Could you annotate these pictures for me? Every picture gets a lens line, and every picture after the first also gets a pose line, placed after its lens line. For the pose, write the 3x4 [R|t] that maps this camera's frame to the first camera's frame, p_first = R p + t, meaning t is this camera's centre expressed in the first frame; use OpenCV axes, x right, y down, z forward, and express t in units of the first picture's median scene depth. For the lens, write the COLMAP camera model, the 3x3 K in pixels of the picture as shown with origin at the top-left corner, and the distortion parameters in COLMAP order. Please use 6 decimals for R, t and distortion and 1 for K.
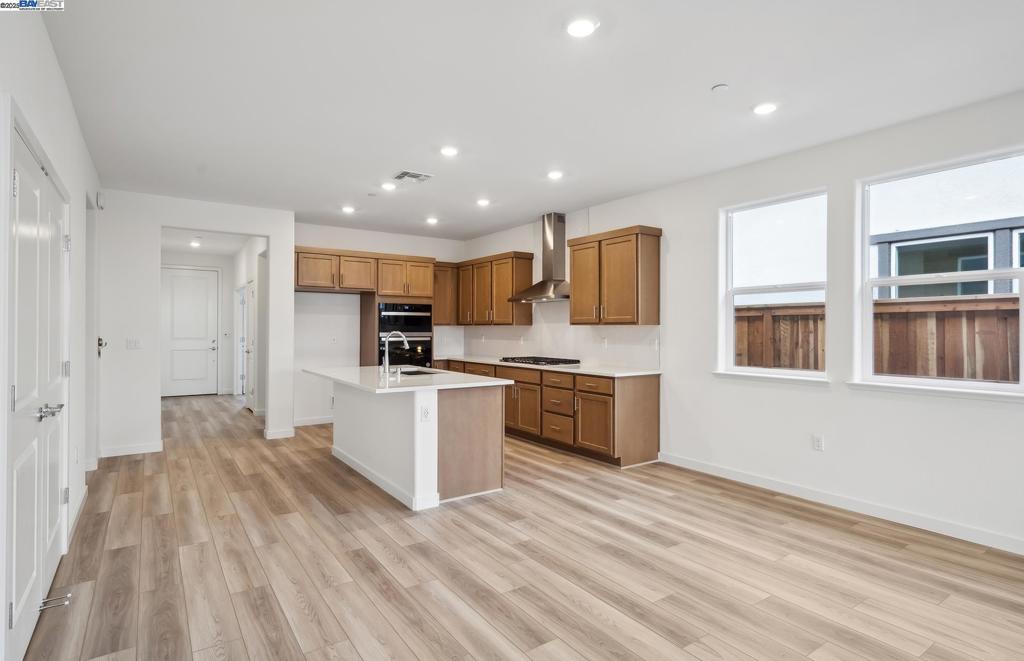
lens RADIAL K [[522.7, 0, 510.9], [0, 522.7, 326.5], [0, 0, 1]] dist [0.000471, 0.000358]
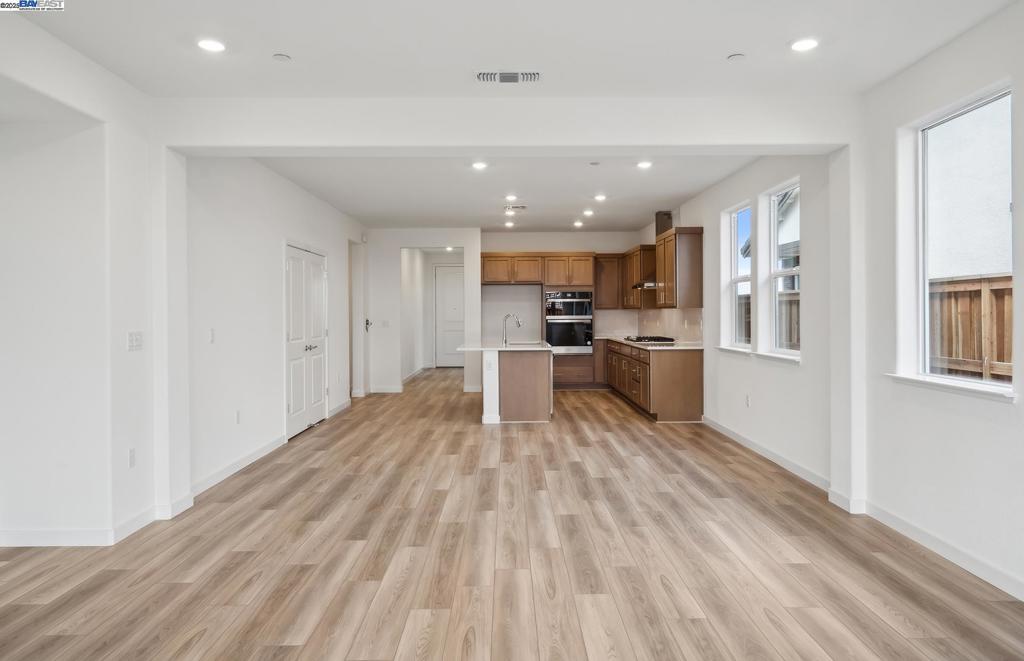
lens RADIAL K [[679.4, 0, 510.1], [0, 679.4, 313.3], [0, 0, 1]] dist [0.003284, -0.000126]
pose [[0.825129, -0.006879, -0.564903, 0.690168], [0.010779, 0.999936, 0.003569, -0.001114], [0.564842, -0.009034, 0.825150, -0.449860]]
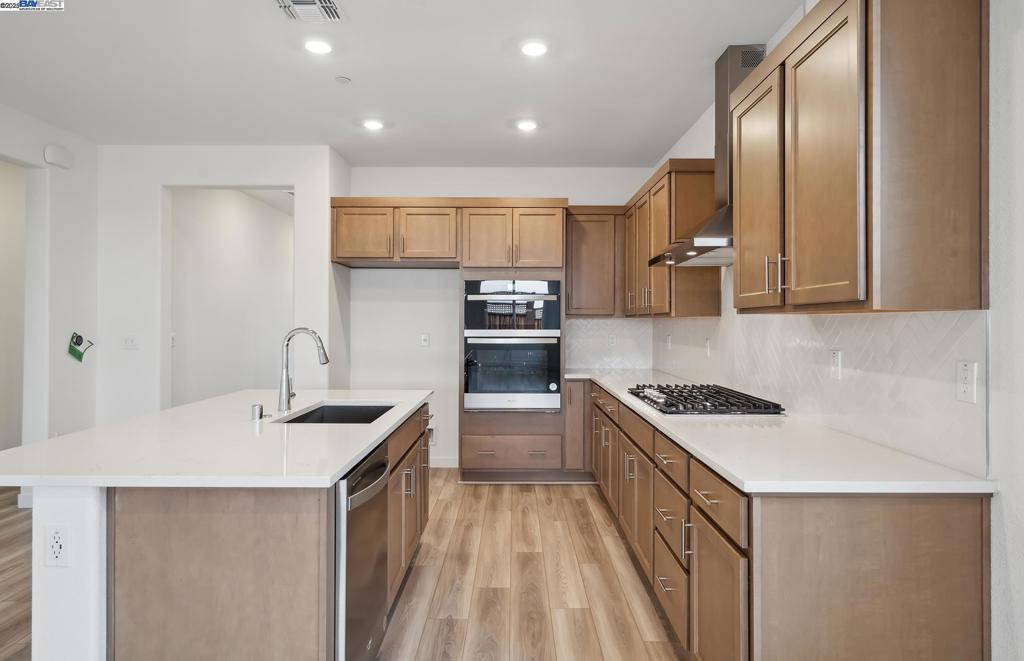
lens RADIAL K [[615.1, 0, 512.9], [0, 615.1, 316.0], [0, 0, 1]] dist [0.000695, 0.000329]
pose [[0.821605, -0.005636, -0.570030, 0.230040], [0.000972, 0.999964, -0.008486, 0.002444], [0.570057, 0.006418, 0.821580, 0.522539]]
